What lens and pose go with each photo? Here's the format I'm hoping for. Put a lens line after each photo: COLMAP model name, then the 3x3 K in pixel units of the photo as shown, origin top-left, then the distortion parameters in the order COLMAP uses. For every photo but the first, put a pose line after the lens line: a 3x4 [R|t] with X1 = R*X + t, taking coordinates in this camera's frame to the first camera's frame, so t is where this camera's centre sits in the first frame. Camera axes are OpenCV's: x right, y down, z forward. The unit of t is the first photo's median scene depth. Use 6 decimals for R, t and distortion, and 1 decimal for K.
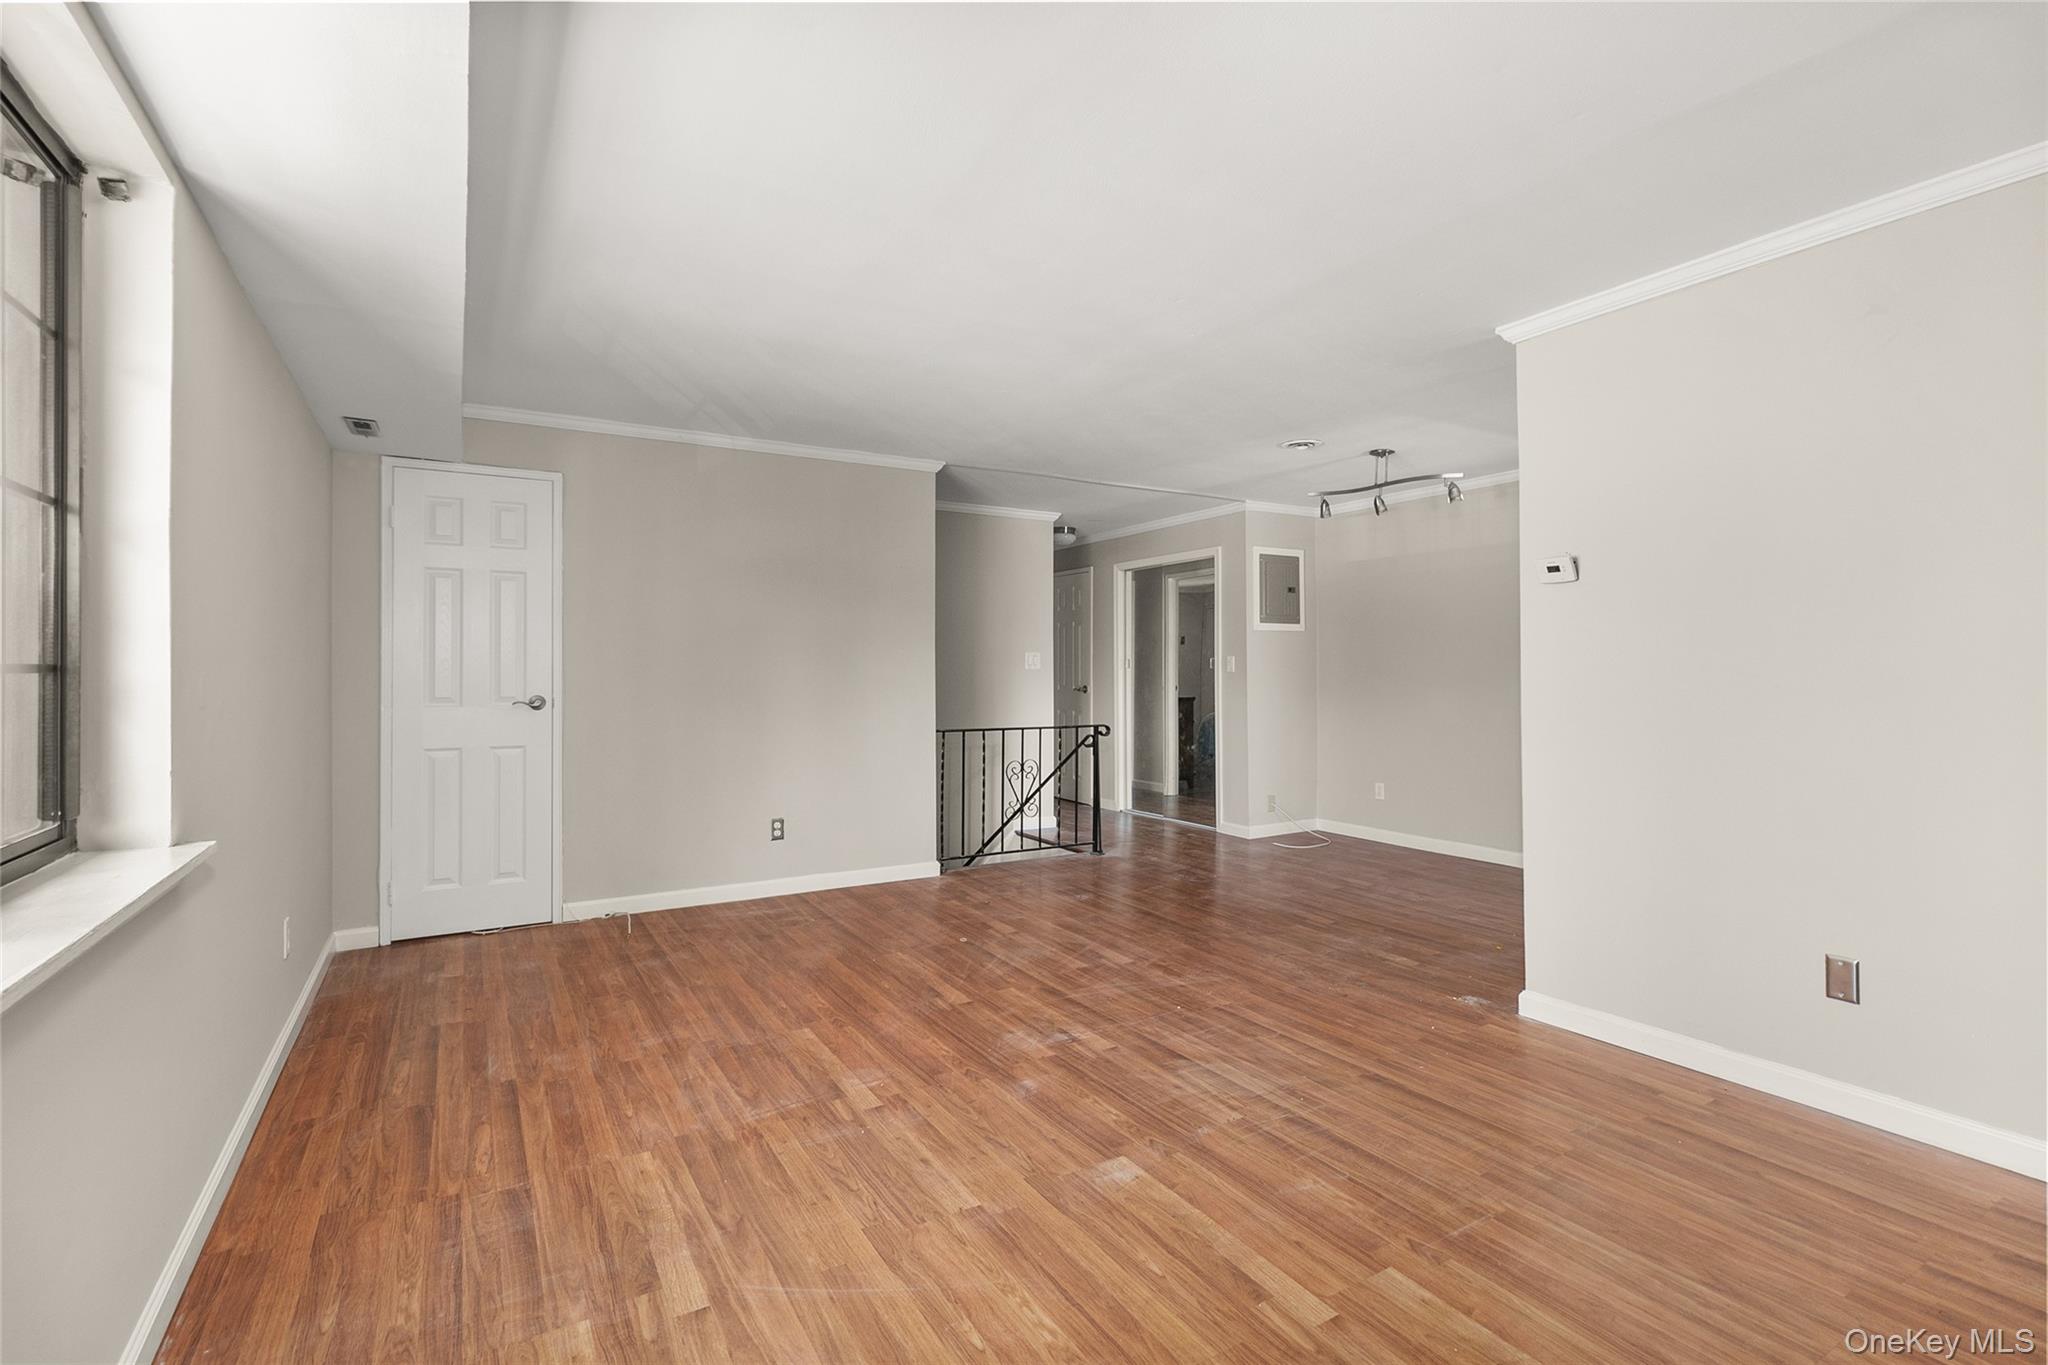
lens RADIAL K [[945.4, 0, 1024.0], [0, 945.4, 682.5], [0, 0, 1]] dist [-0.000303, 0.000025]
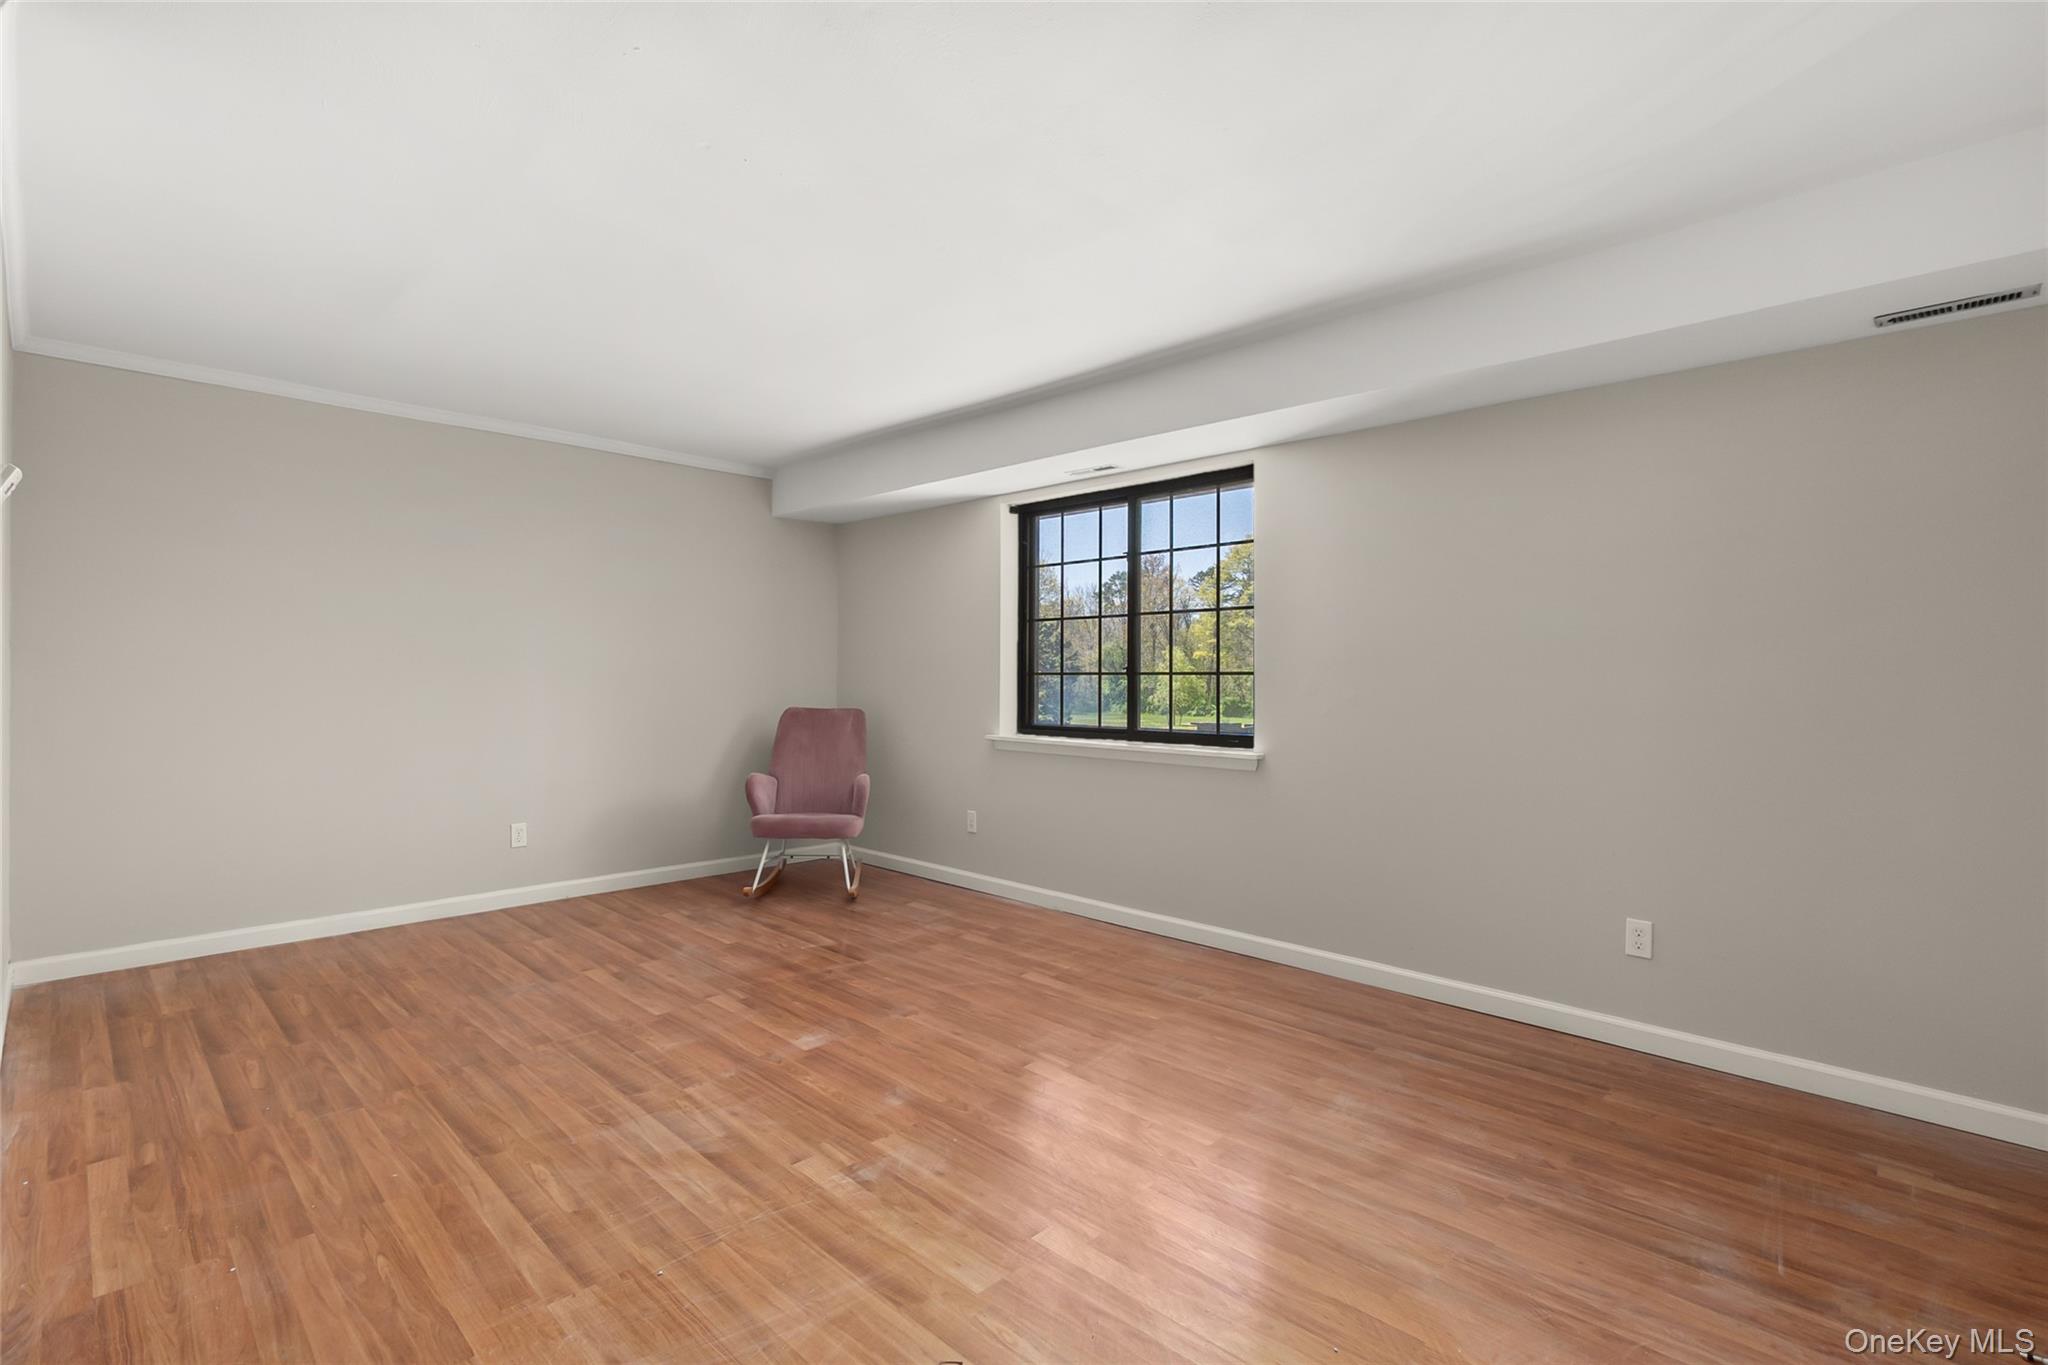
lens RADIAL K [[945.4, 0, 1024.0], [0, 945.4, 682.5], [0, 0, 1]] dist [-0.000303, 0.000025]
pose [[-0.967453, -0.002702, -0.253038, 0.131752], [-0.007560, 0.999805, 0.018229, -0.018885], [0.252939, 0.019549, -0.967285, 2.107405]]
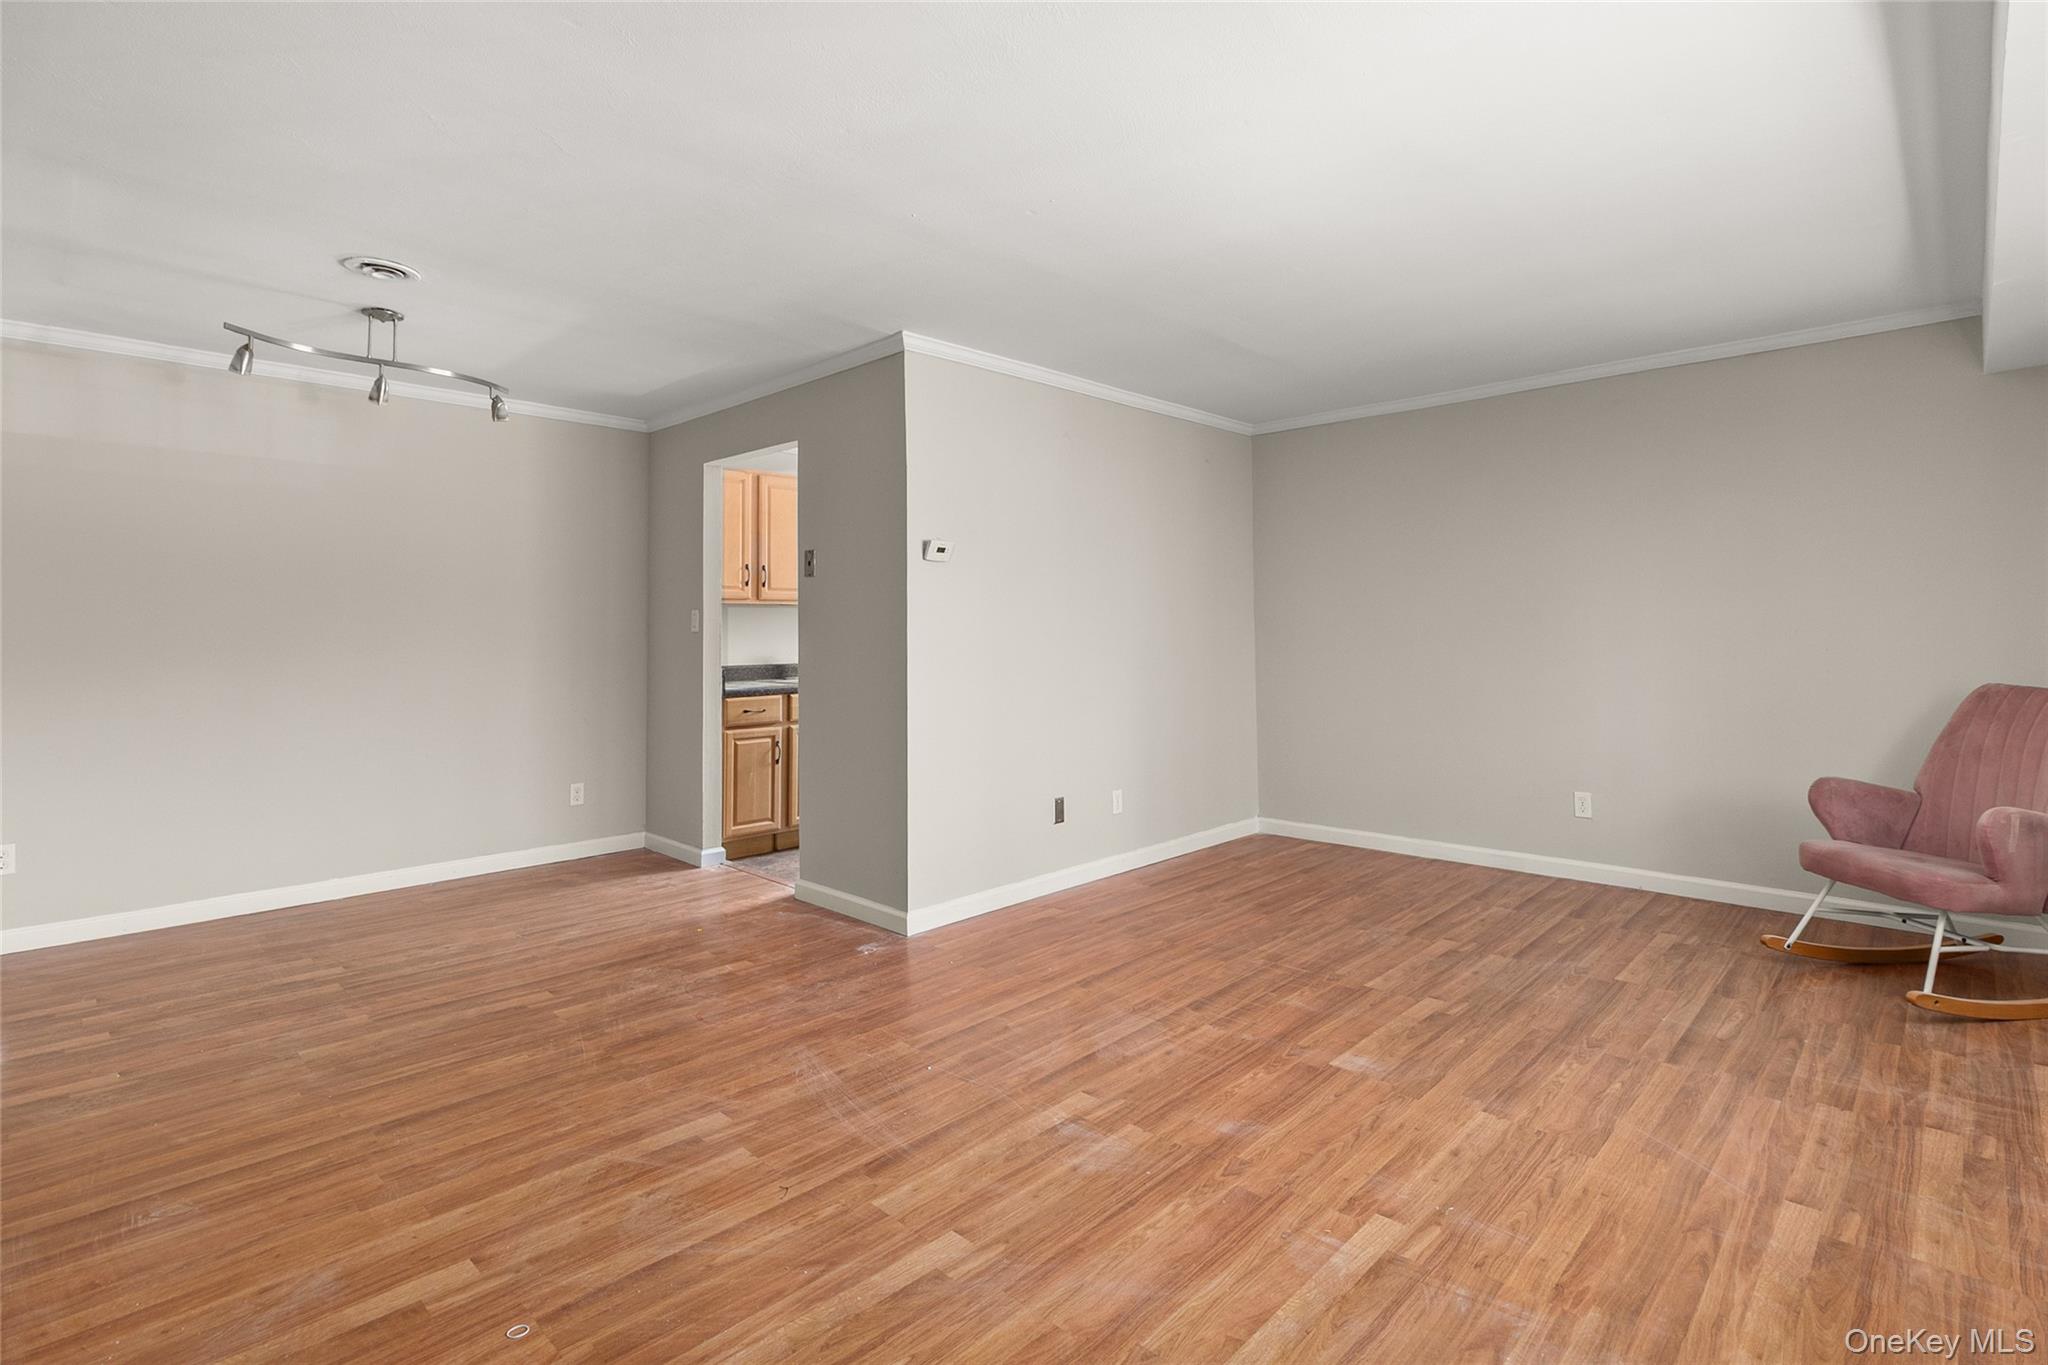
lens RADIAL K [[987.8, 0, 1026.1], [0, 987.8, 603.4], [0, 0, 1]] dist [0.000700, 0.000313]
pose [[-0.266701, 0.029677, 0.963322, -0.869545], [0.018597, 0.999498, -0.025643, -0.018993], [-0.963600, 0.011076, -0.267119, 1.522368]]
